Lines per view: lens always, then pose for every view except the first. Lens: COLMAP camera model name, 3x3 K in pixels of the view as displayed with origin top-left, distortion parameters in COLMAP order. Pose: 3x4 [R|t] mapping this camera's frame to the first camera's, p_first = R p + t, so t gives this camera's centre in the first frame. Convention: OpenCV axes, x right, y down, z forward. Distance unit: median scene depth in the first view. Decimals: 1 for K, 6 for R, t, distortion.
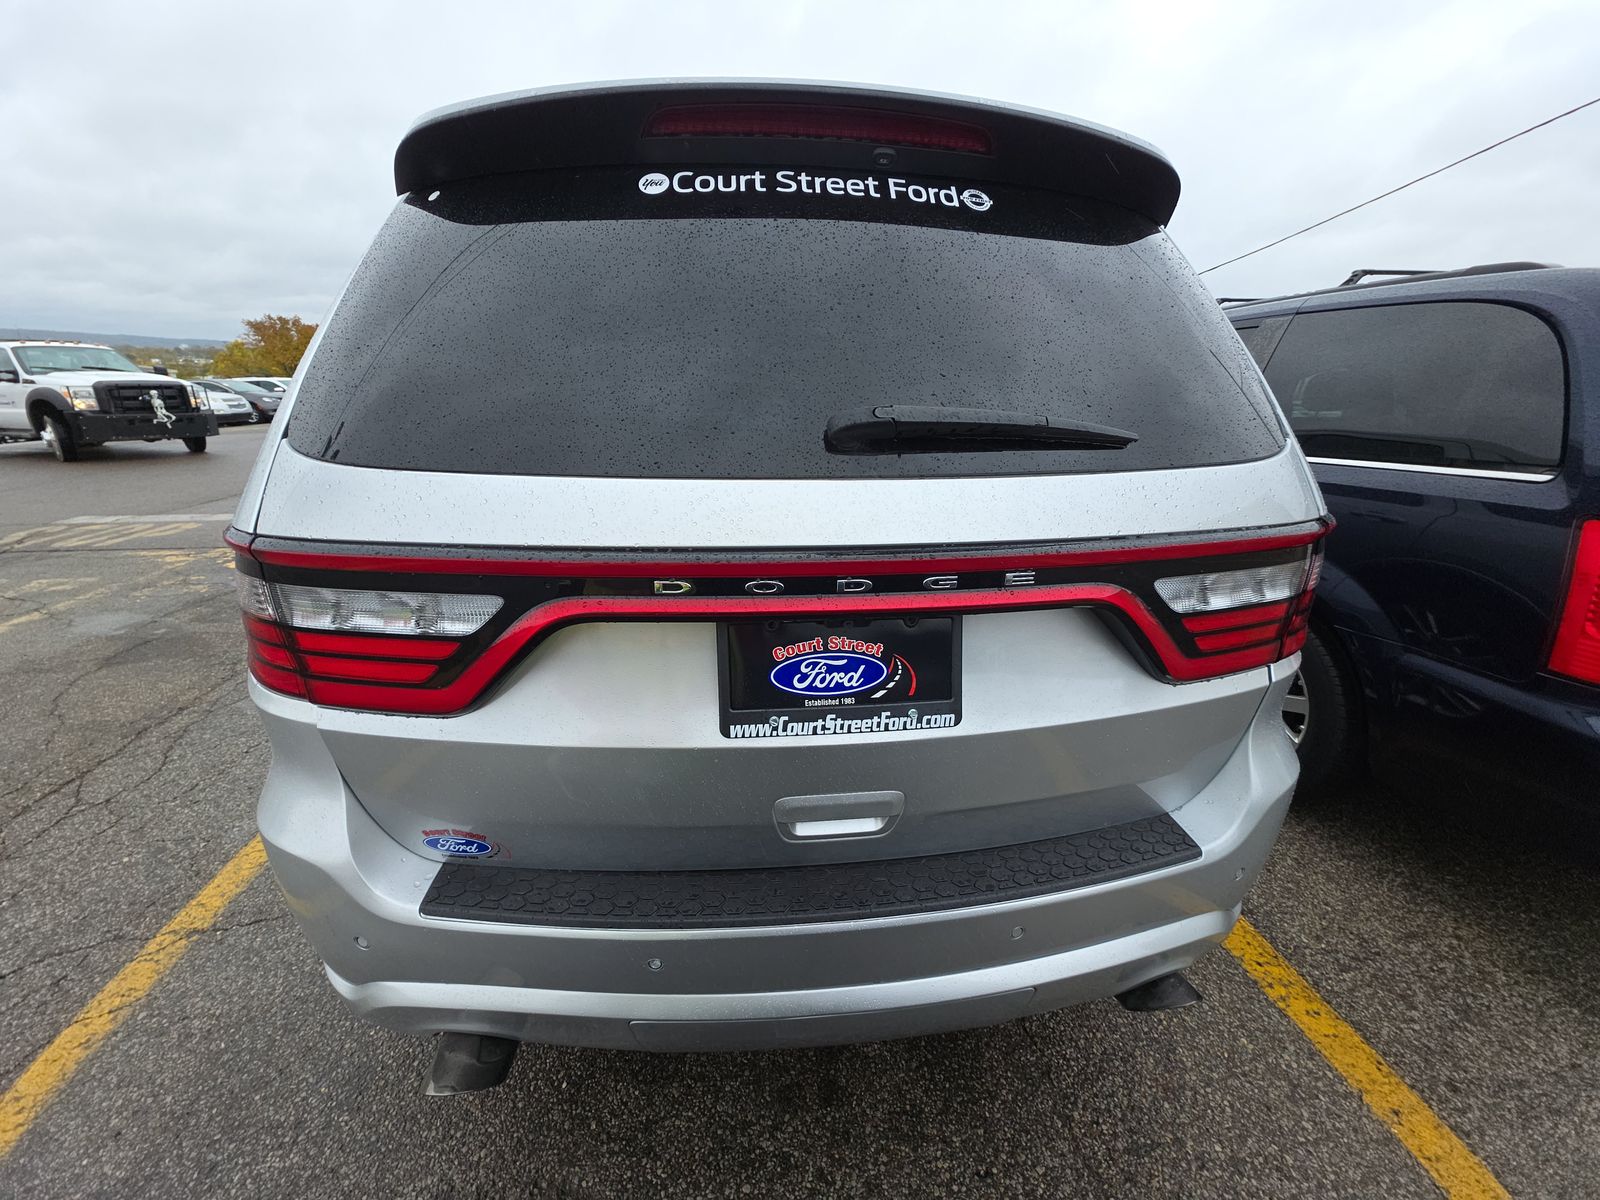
lens RADIAL K [[639.2, 0, 799.9], [0, 639.2, 607.7], [0, 0, 1]] dist [-0.002693, -0.000464]
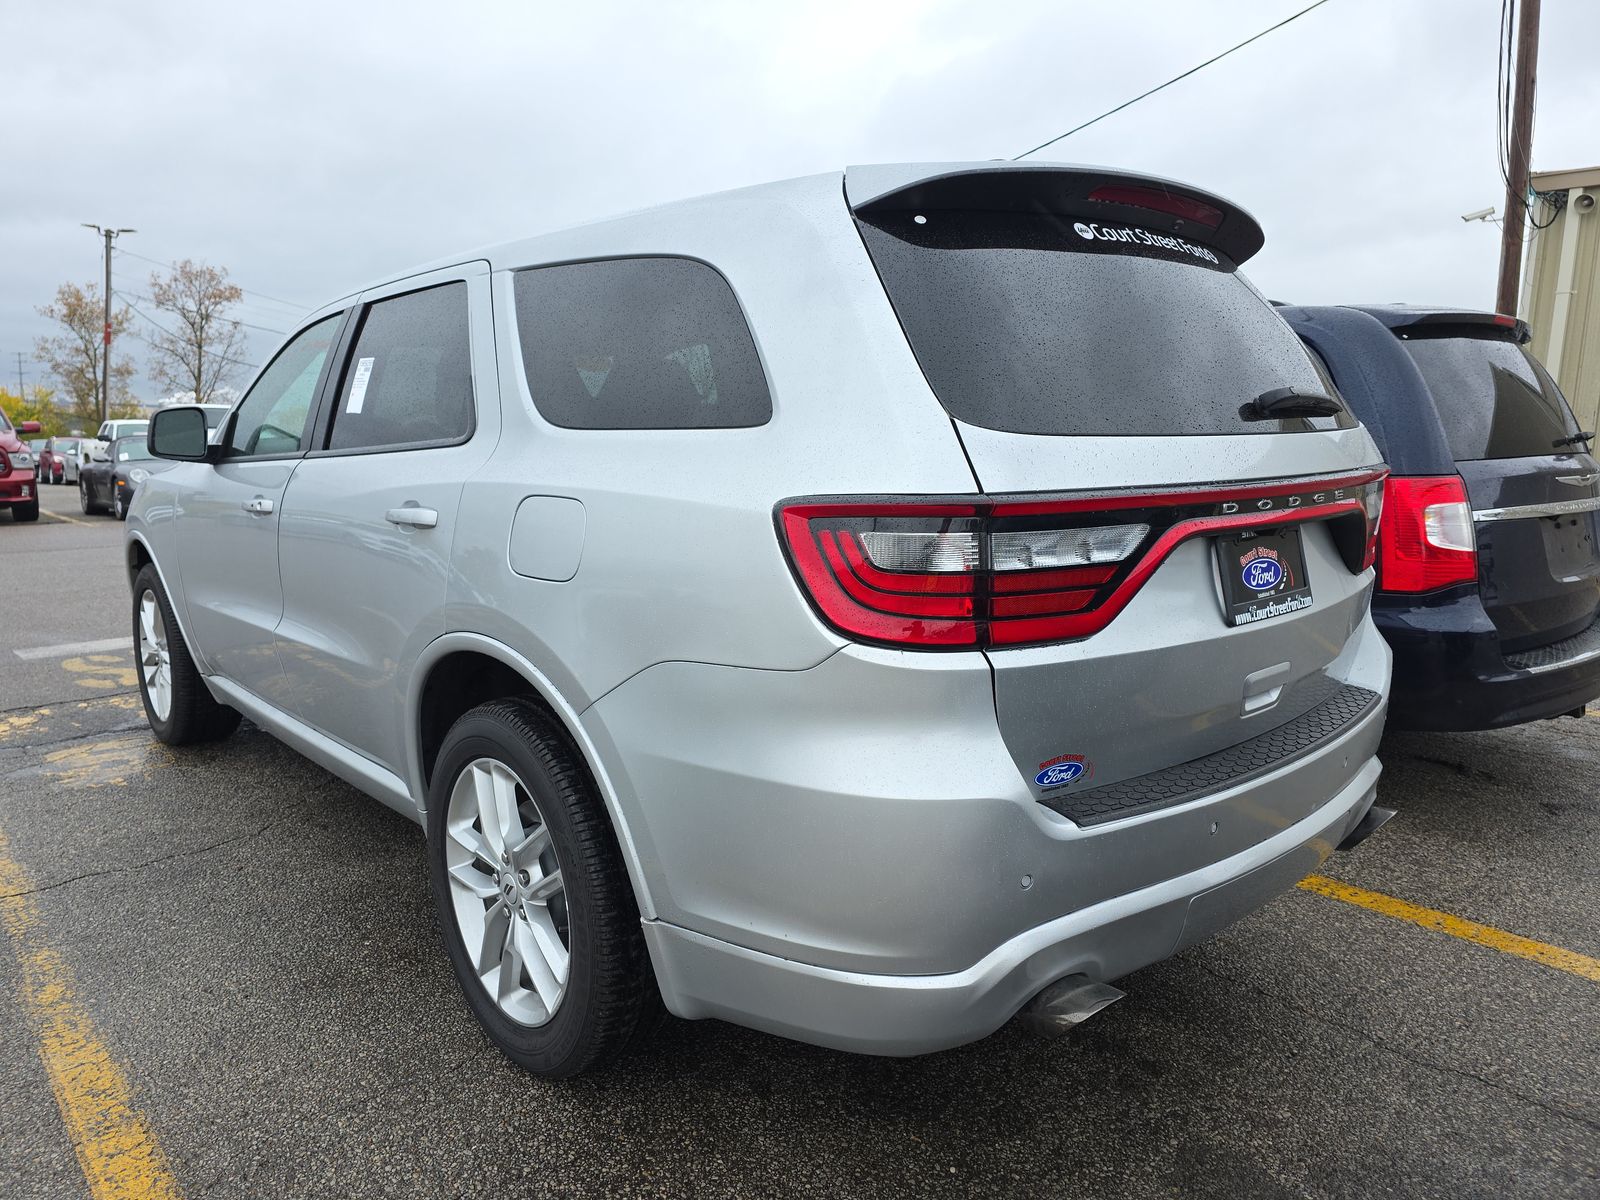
lens RADIAL K [[1072.7, 0, 799.6], [0, 1072.7, 595.9], [0, 0, 1]] dist [0.038891, -0.031158]
pose [[0.813822, -0.101191, 0.572236, -2.113426], [0.197454, 0.974286, -0.108528, 0.205049], [-0.546539, 0.201313, 0.812876, -0.349340]]
